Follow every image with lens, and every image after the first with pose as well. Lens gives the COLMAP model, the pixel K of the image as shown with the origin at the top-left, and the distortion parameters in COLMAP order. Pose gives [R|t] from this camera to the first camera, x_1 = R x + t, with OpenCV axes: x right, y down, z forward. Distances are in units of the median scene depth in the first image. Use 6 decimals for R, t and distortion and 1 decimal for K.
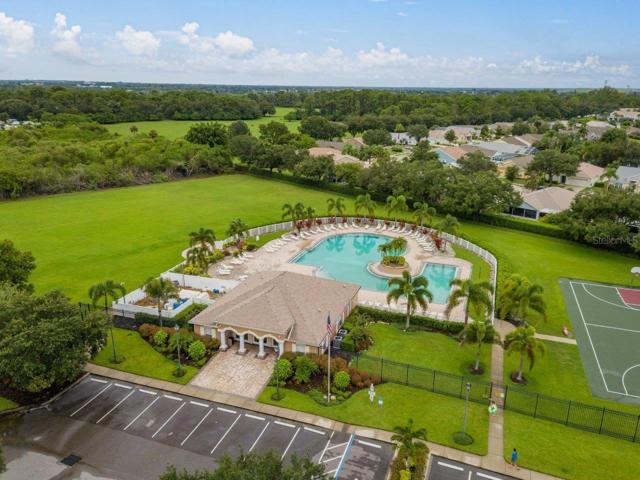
lens RADIAL K [[491.5, 0, 320.0], [0, 491.5, 240.0], [0, 0, 1]] dist [0.005901, 0.006196]
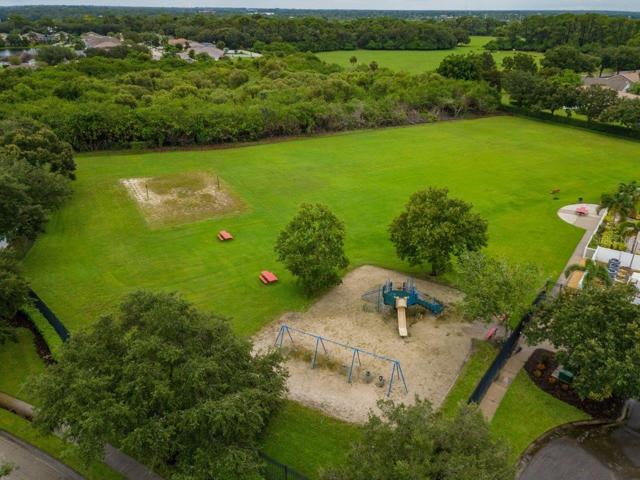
lens RADIAL K [[491.5, 0, 320.0], [0, 491.5, 240.0], [0, 0, 1]] dist [0.005901, 0.006196]
pose [[0.961809, 0.106992, -0.251945, -0.179219], [-0.073139, 0.987430, 0.140115, -0.008896], [0.263769, -0.116337, 0.957545, 0.026150]]
